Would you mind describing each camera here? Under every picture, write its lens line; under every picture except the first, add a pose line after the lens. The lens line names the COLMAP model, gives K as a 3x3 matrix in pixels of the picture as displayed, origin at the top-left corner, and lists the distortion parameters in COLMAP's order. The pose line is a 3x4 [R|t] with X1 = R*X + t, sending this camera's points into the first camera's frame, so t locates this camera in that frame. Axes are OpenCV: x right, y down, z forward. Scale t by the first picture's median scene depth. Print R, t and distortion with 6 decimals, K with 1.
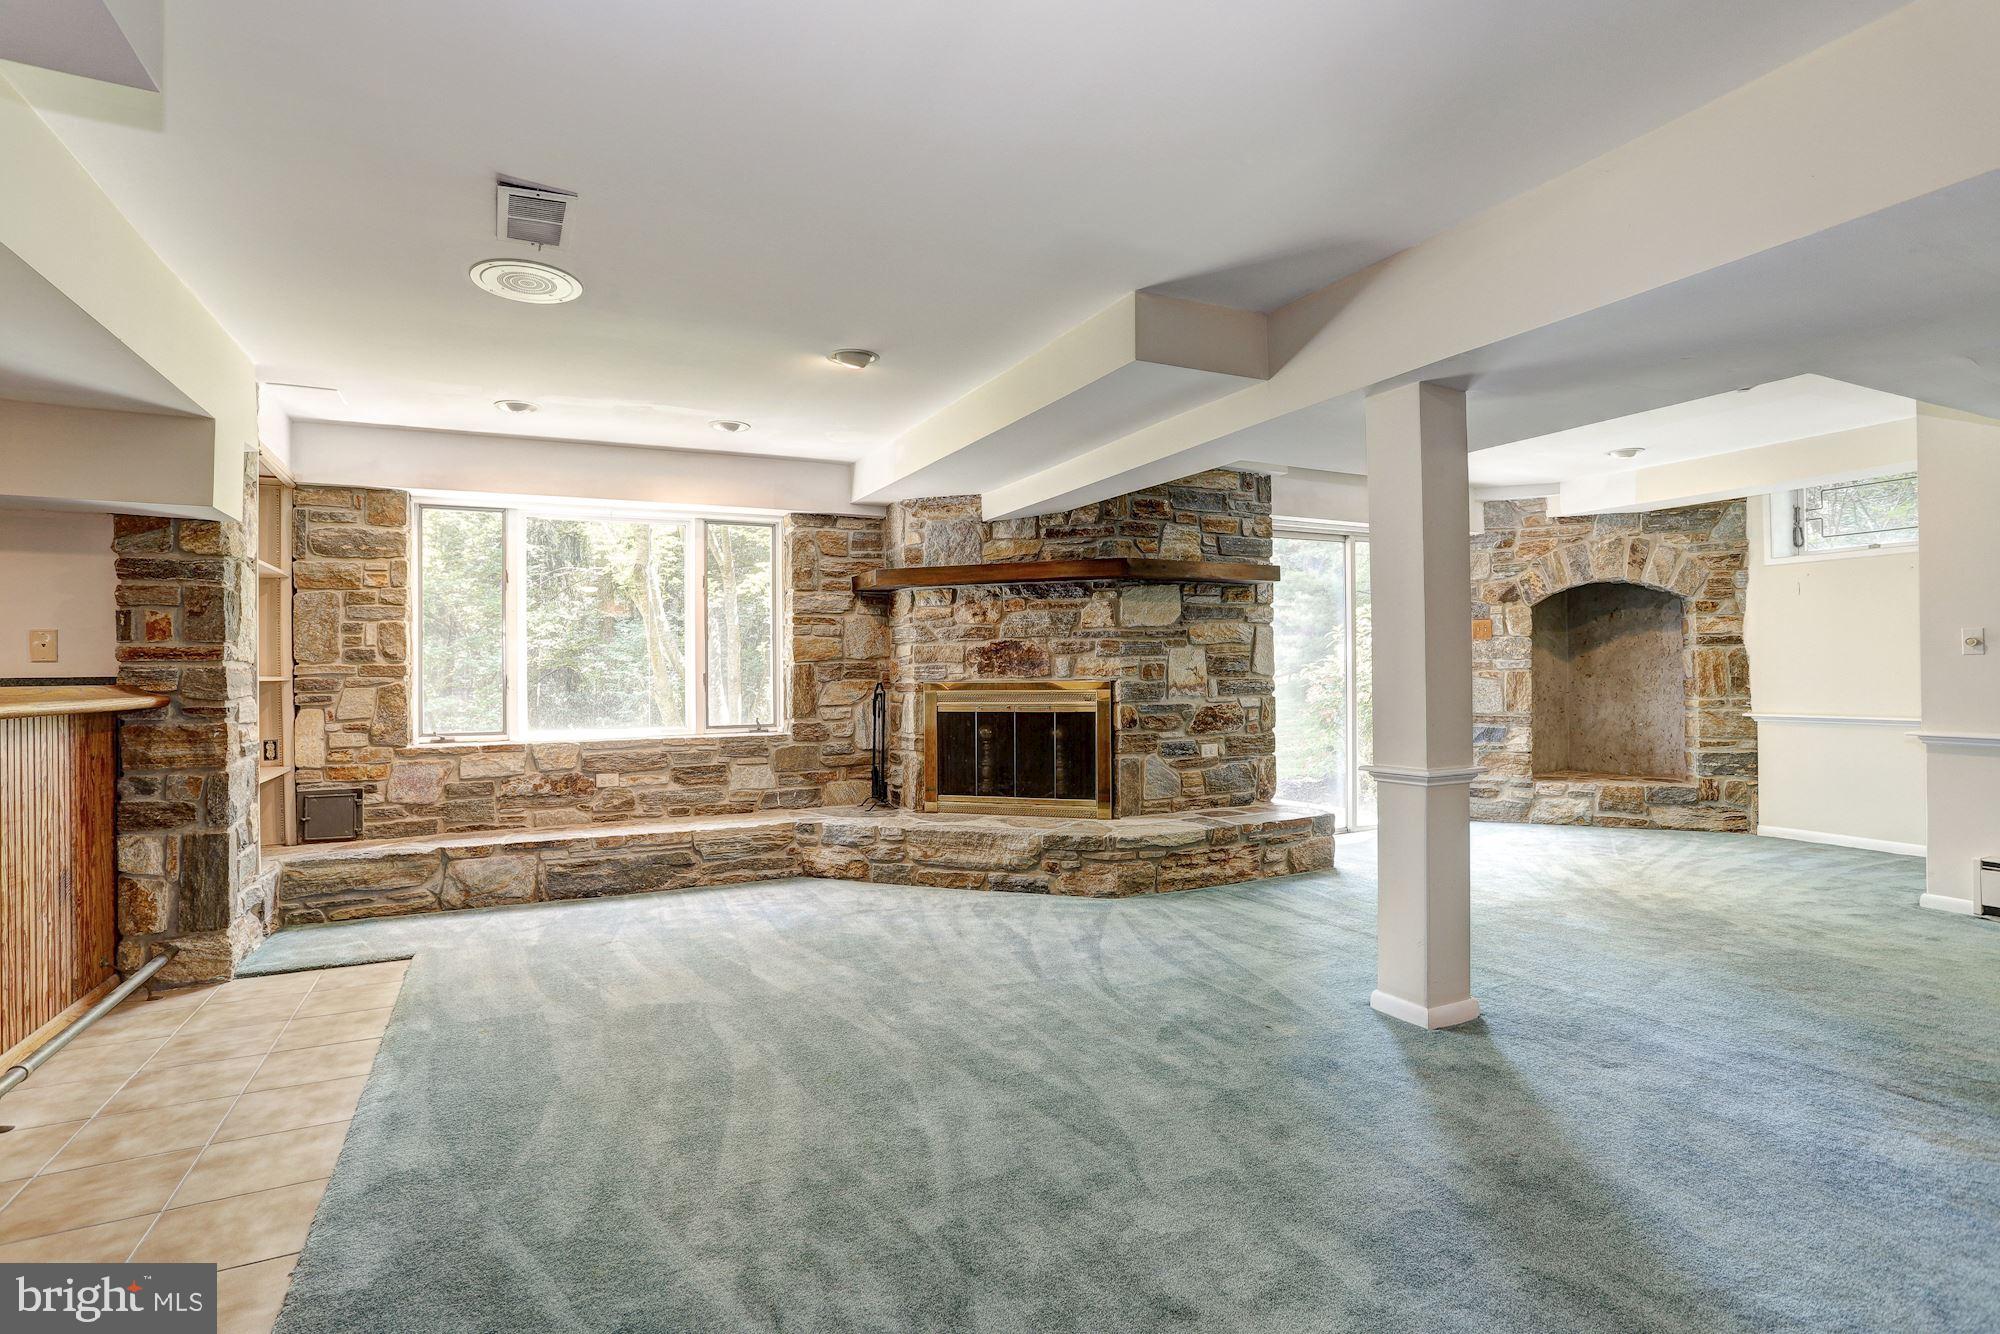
lens RADIAL K [[968.5, 0, 1020.5], [0, 968.5, 664.1], [0, 0, 1]] dist [-0.053600, 0.022129]
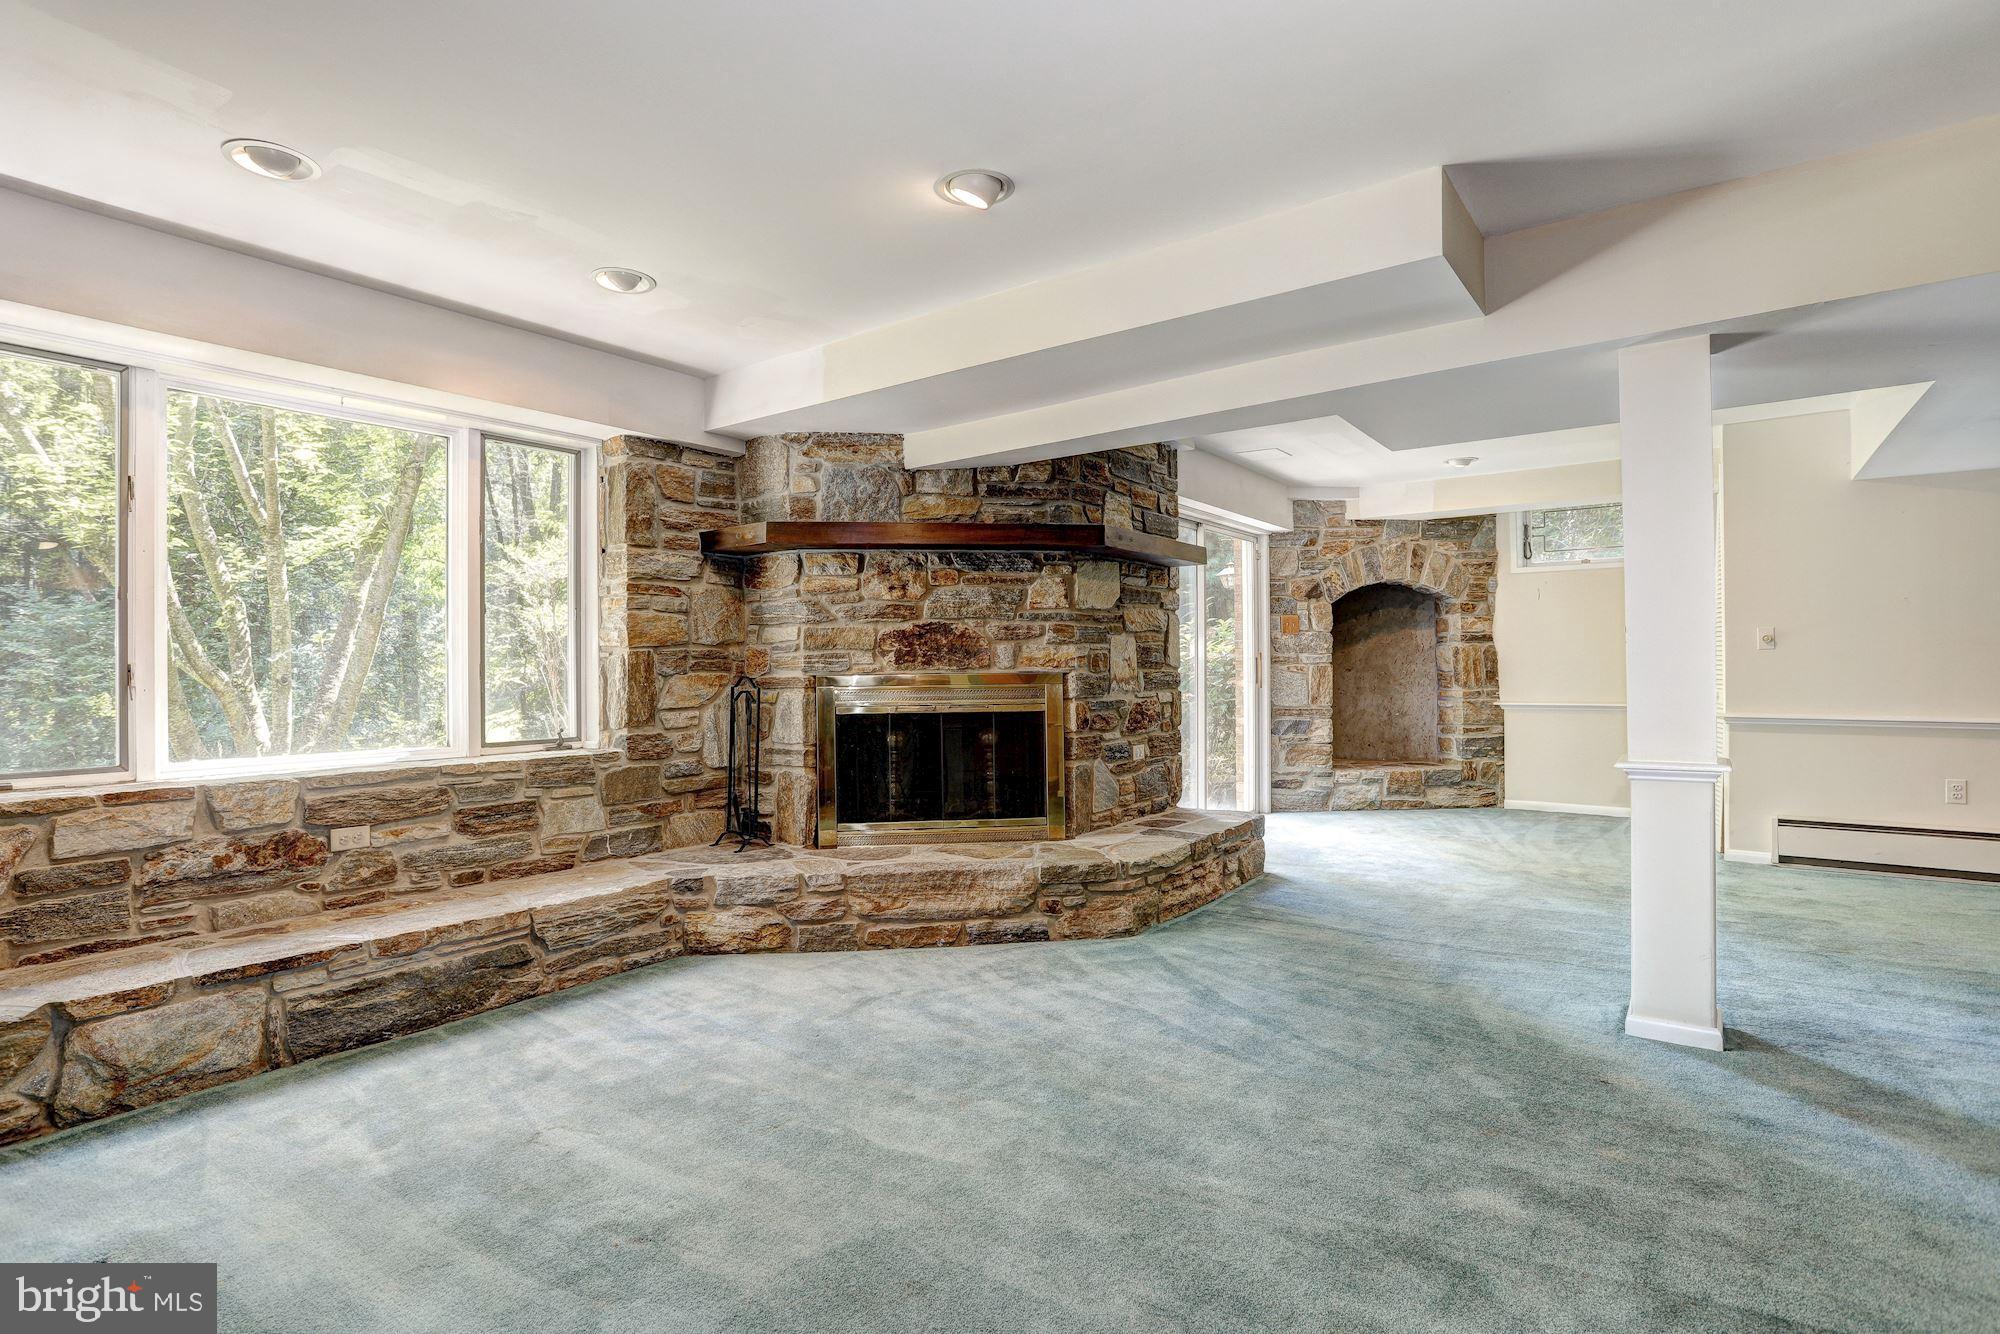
lens RADIAL K [[968.5, 0, 1051.7], [0, 968.5, 661.1], [0, 0, 1]] dist [-0.053600, 0.022129]
pose [[0.894876, 0.004049, 0.446297, -0.286766], [-0.002766, 0.999990, -0.003525, 0.009844], [-0.446306, 0.001920, 0.894878, 0.256235]]
